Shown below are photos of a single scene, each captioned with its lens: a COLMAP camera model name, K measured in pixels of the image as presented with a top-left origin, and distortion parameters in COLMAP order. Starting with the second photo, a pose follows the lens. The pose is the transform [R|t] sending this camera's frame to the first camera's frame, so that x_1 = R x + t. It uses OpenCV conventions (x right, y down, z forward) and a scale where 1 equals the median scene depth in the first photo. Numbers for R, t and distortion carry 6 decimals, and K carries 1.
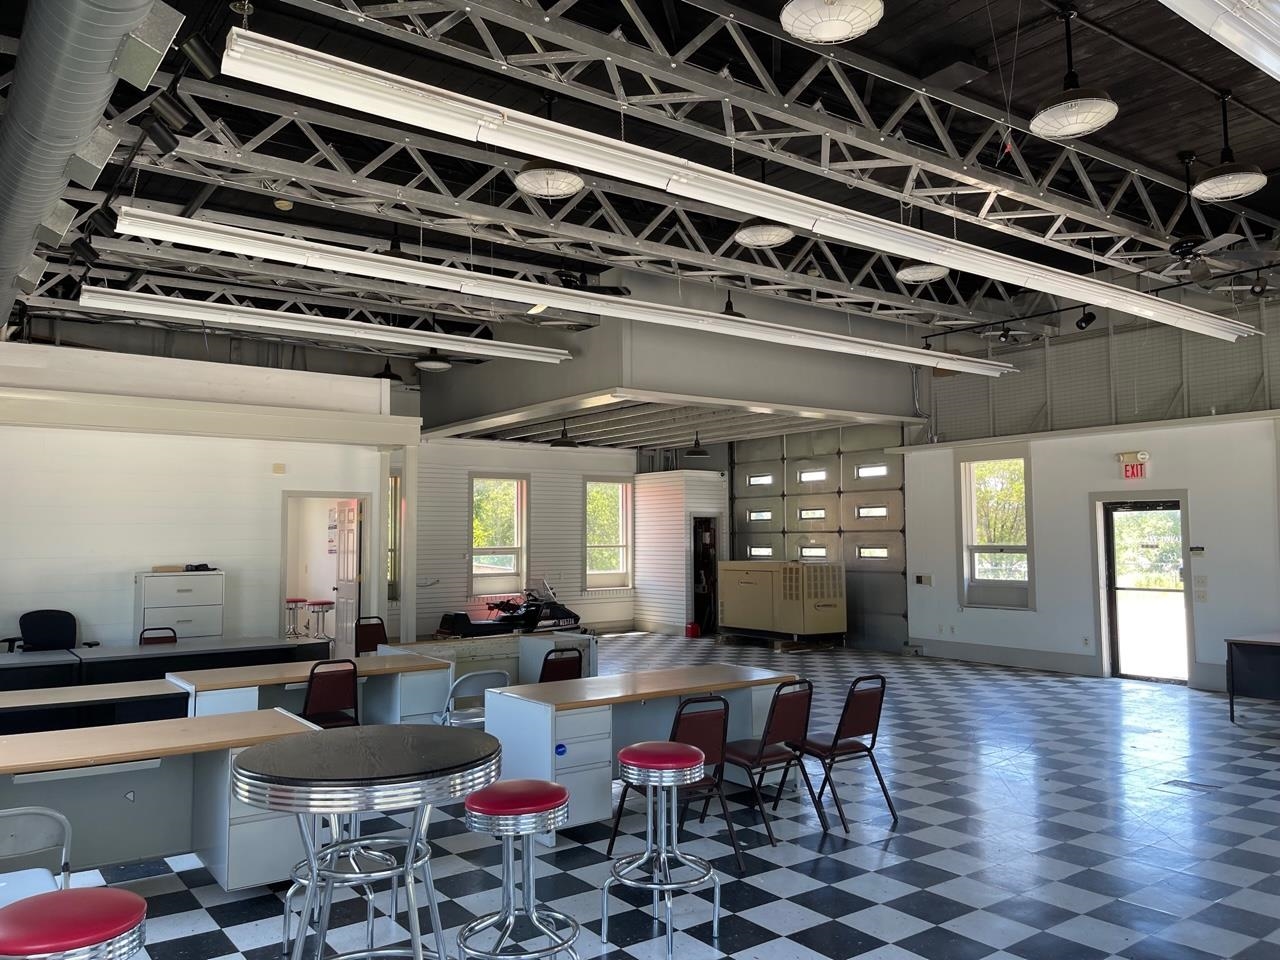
lens RADIAL K [[967.6, 0, 637.1], [0, 967.6, 470.8], [0, 0, 1]] dist [0.007653, -0.000796]
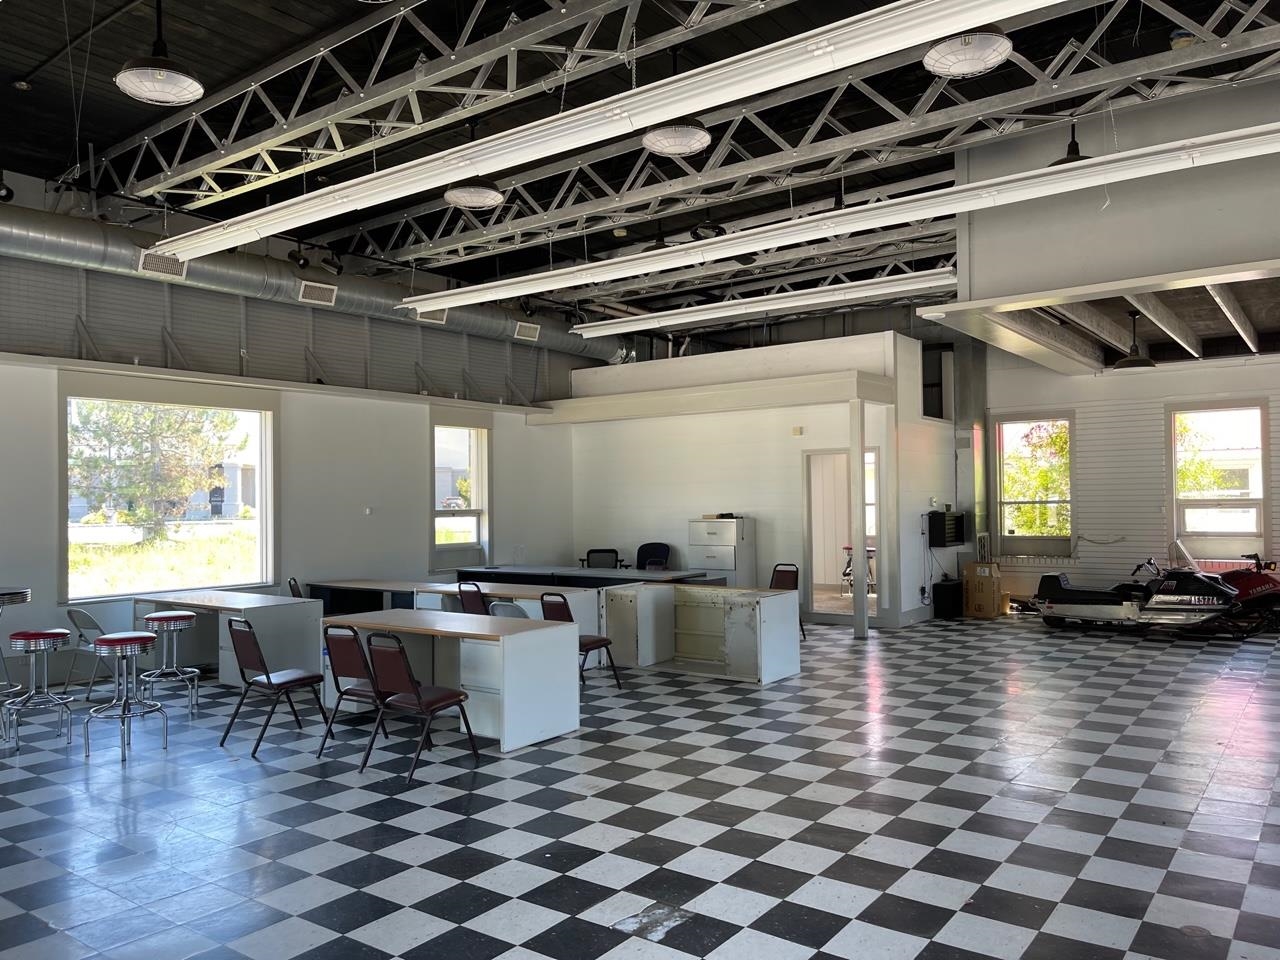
lens RADIAL K [[967.6, 0, 638.9], [0, 967.6, 493.7], [0, 0, 1]] dist [0.007653, -0.000796]
pose [[0.293209, -0.007485, -0.956019, 0.684835], [0.086646, 0.996062, 0.018776, 0.032866], [0.952114, -0.088340, 0.292703, 0.517045]]
